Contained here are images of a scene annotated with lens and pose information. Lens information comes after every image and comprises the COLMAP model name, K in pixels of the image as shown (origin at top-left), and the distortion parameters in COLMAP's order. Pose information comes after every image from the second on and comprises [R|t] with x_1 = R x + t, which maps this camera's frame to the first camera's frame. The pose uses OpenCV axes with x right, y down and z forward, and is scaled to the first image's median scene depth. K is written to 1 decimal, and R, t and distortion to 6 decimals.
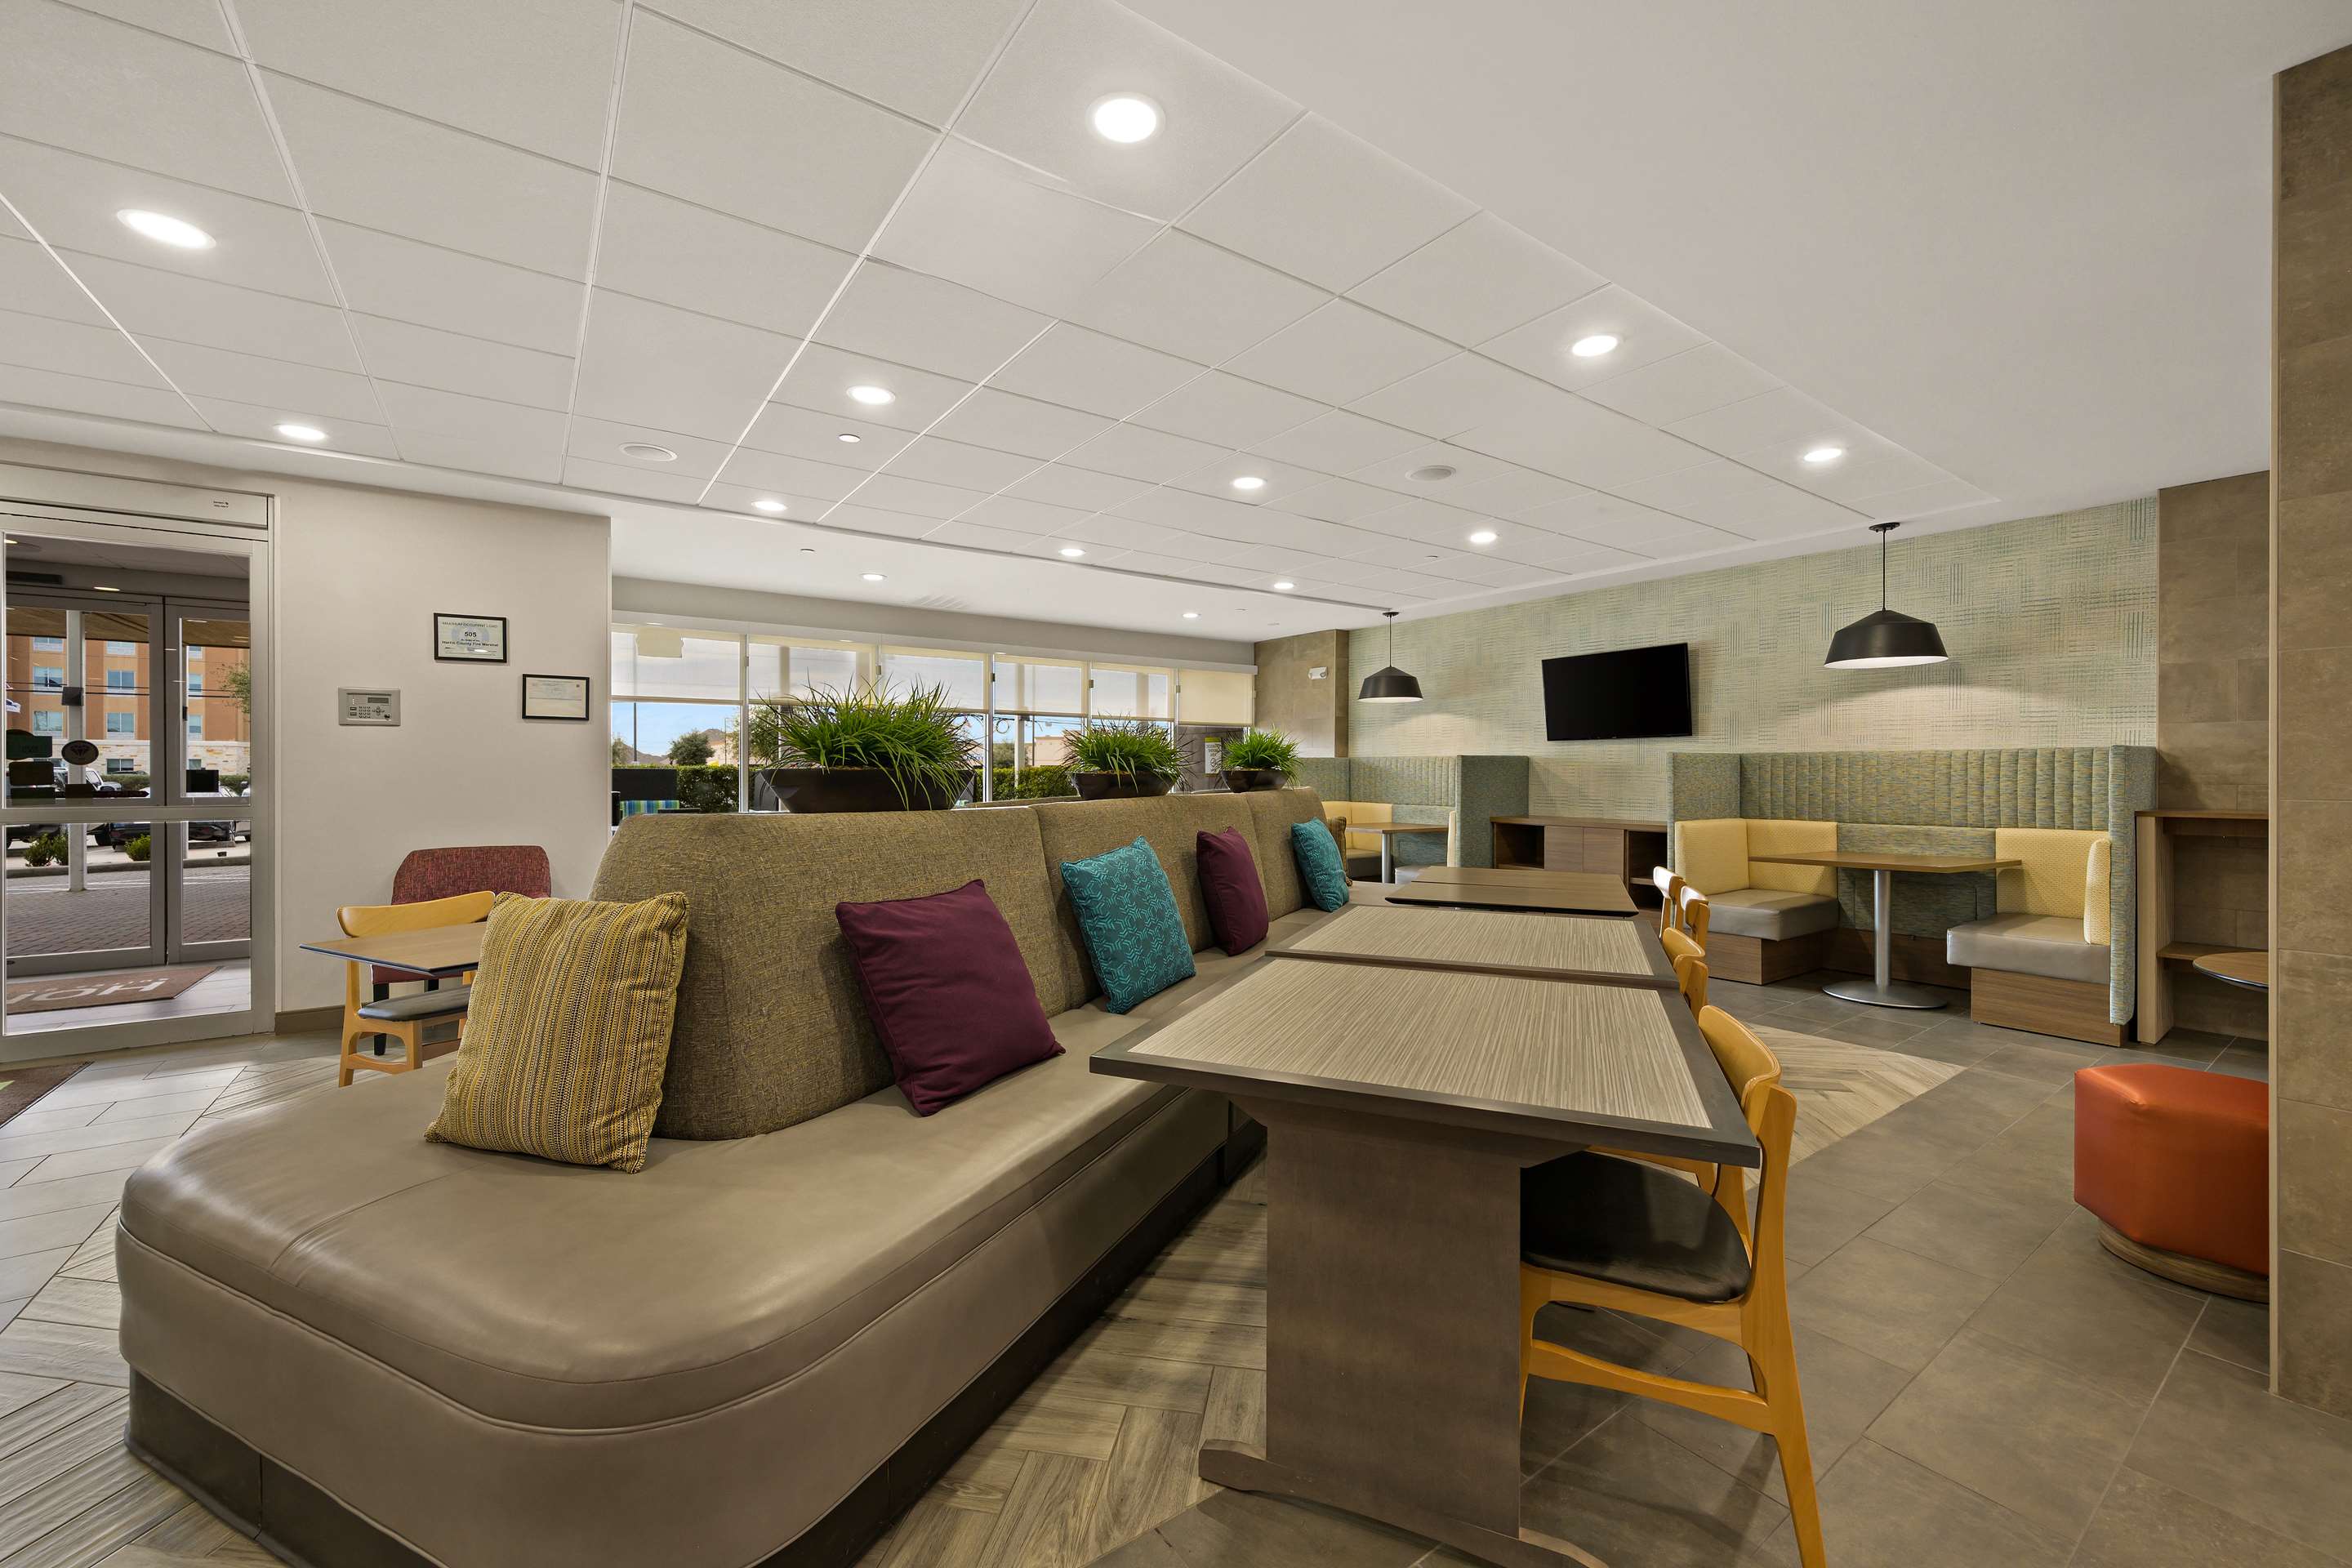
lens RADIAL K [[936.7, 0, 1179.9], [0, 936.7, 779.0], [0, 0, 1]] dist [-0.001190, -0.000203]
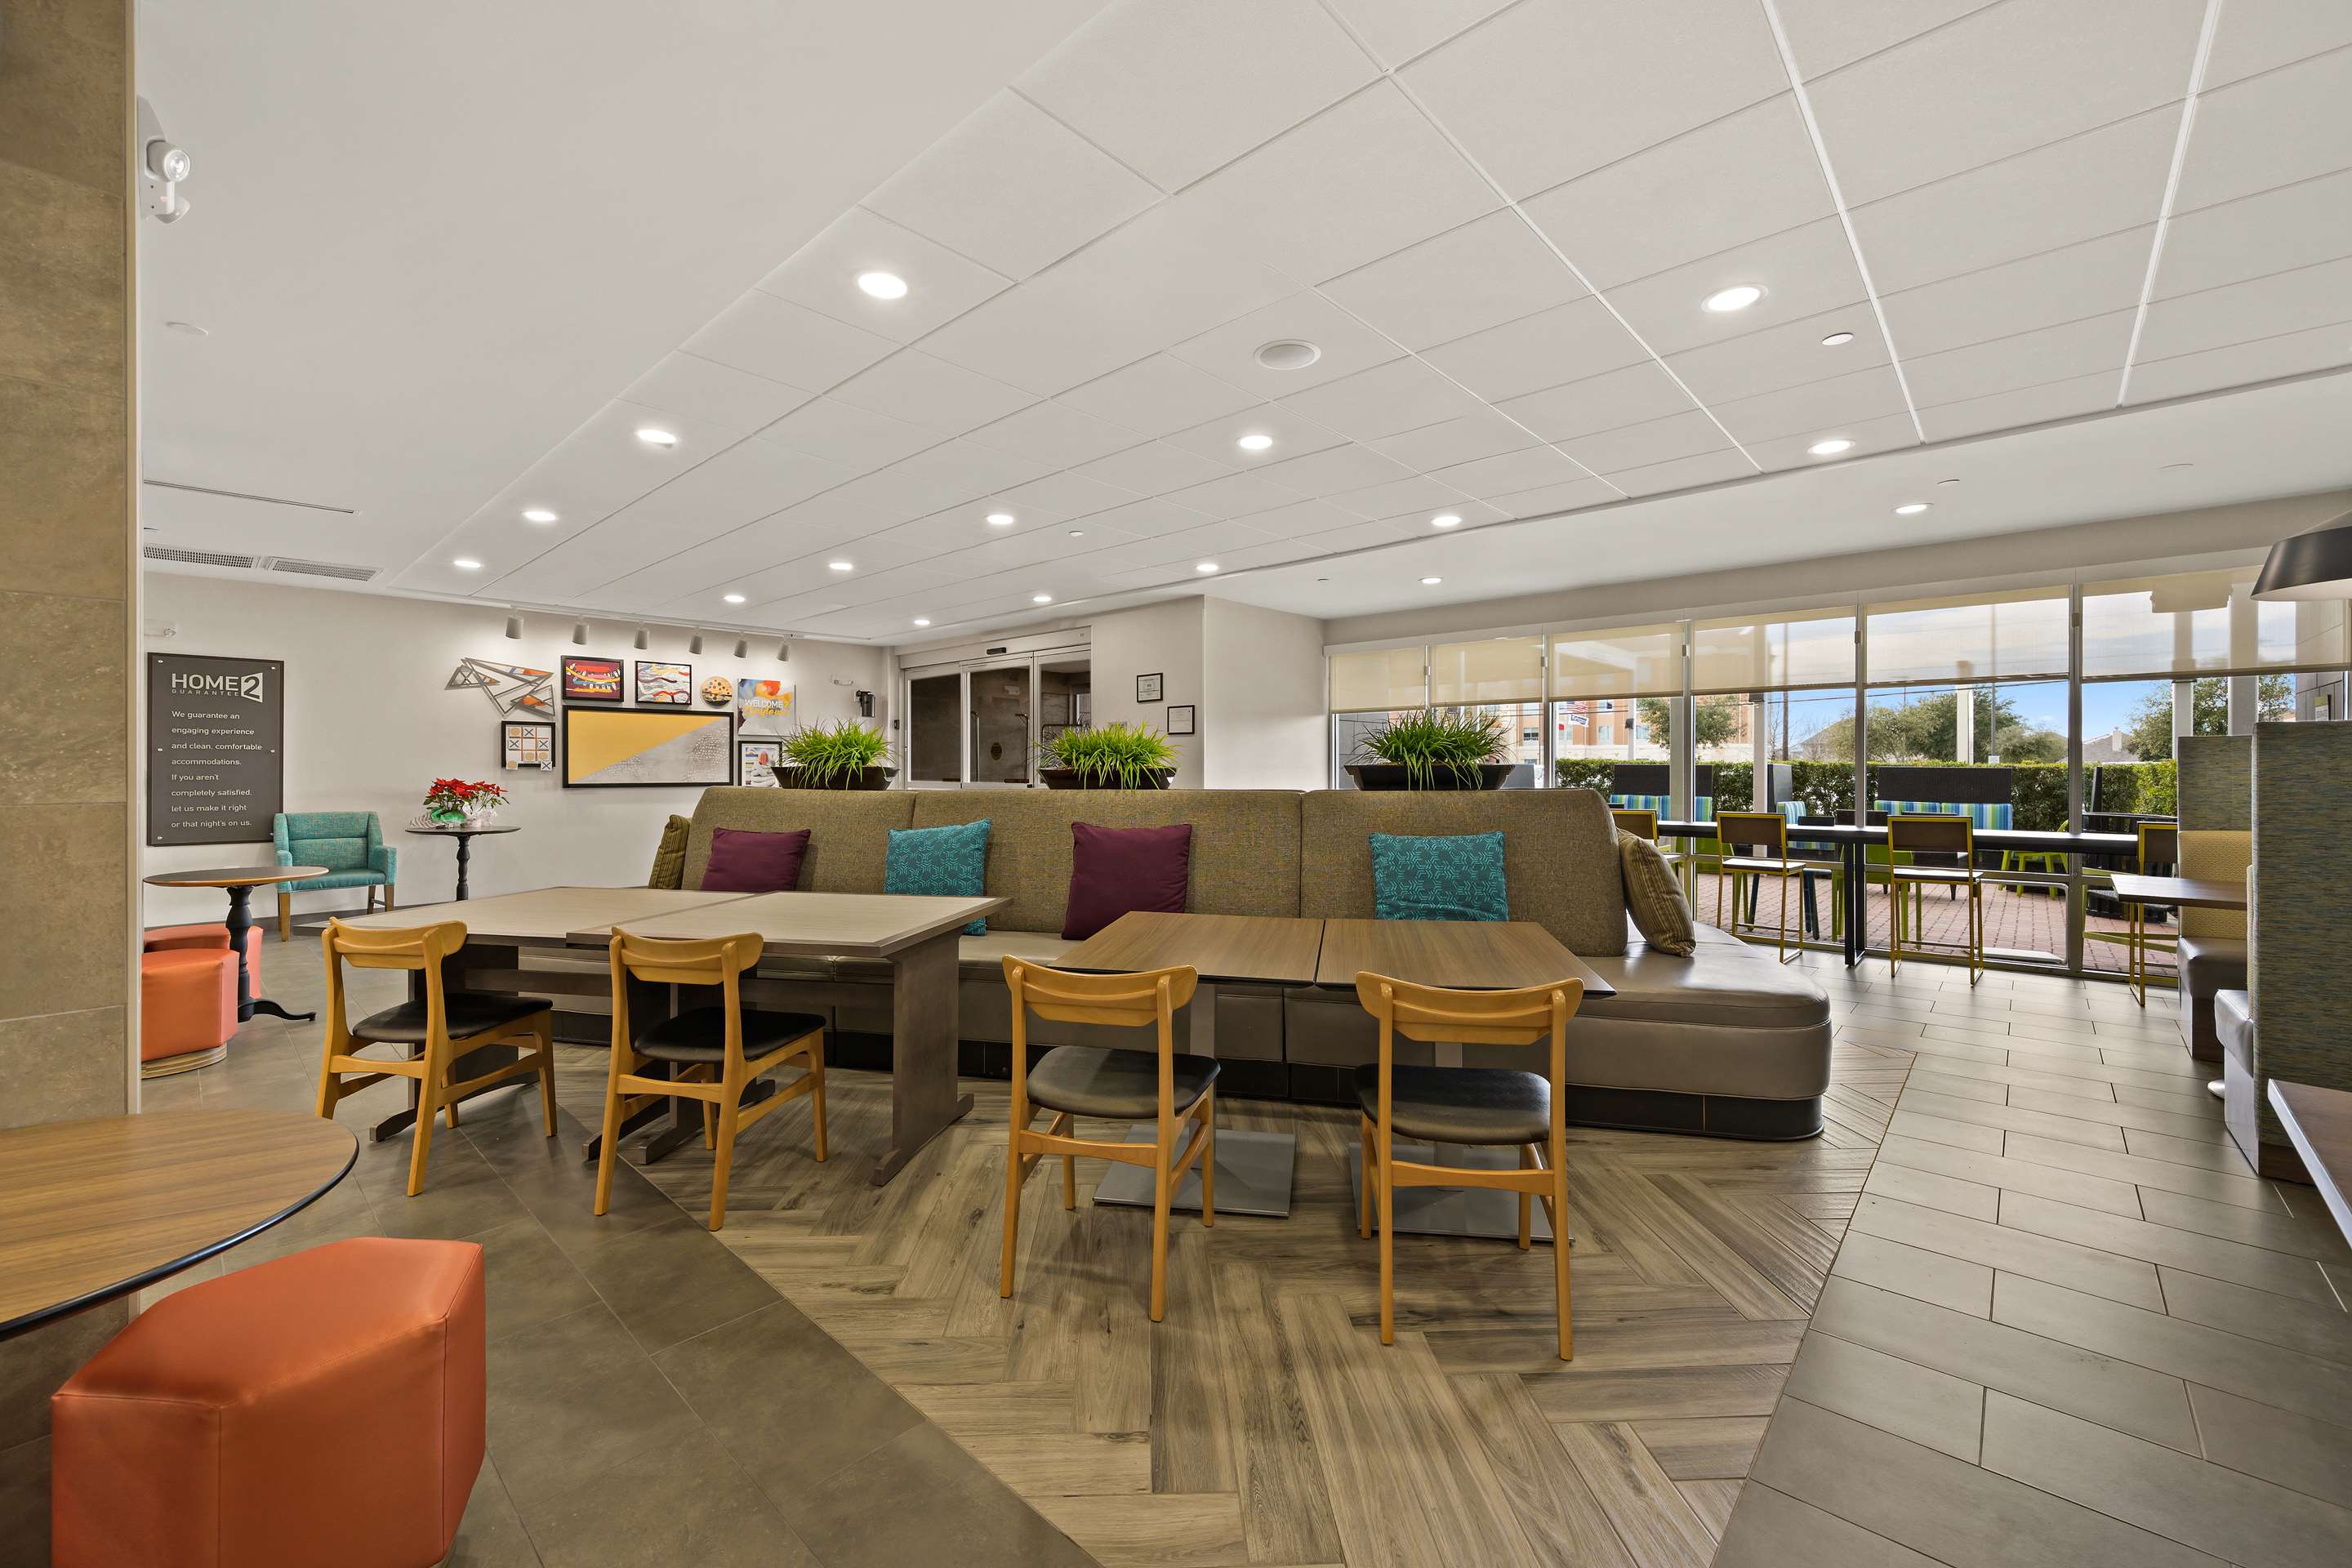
lens RADIAL K [[936.7, 0, 1179.9], [0, 936.7, 779.0], [0, 0, 1]] dist [-0.001190, -0.000203]
pose [[0.218135, 0.009561, -0.975872, 0.977877], [0.000158, 0.999952, 0.009833, -0.005934], [0.975919, -0.002299, 0.218123, 0.777356]]
